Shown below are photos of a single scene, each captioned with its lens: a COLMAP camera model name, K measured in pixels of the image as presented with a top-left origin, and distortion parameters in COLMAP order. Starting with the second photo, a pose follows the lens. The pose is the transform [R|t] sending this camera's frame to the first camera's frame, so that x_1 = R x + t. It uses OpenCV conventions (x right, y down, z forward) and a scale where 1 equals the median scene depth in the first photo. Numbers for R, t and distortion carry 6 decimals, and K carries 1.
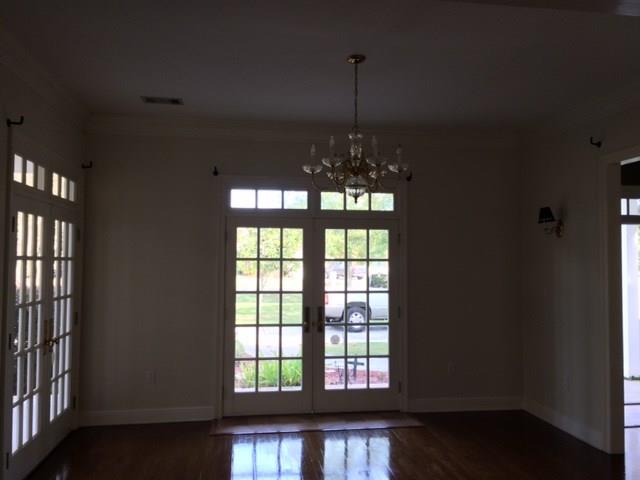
lens RADIAL K [[545.9, 0, 320.2], [0, 545.9, 242.7], [0, 0, 1]] dist [0.106593, 0.000175]
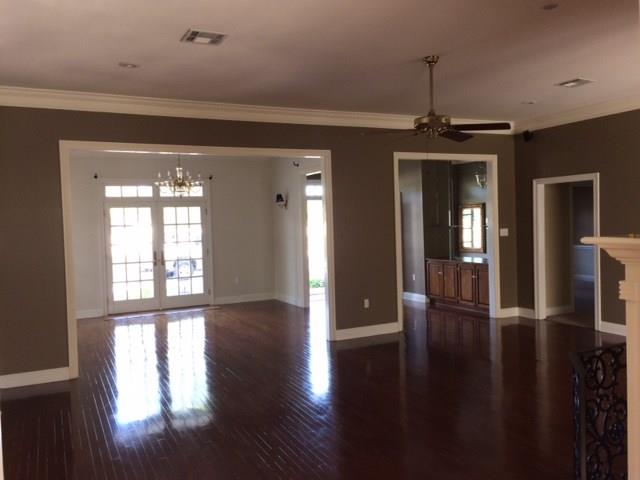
lens RADIAL K [[545.9, 0, 307.6], [0, 545.9, 235.2], [0, 0, 1]] dist [0.106593, 0.000175]
pose [[0.958487, -0.042320, 0.281977, -0.051045], [0.027179, 0.997982, 0.057394, -0.025433], [-0.283837, -0.047348, 0.957703, -0.860974]]
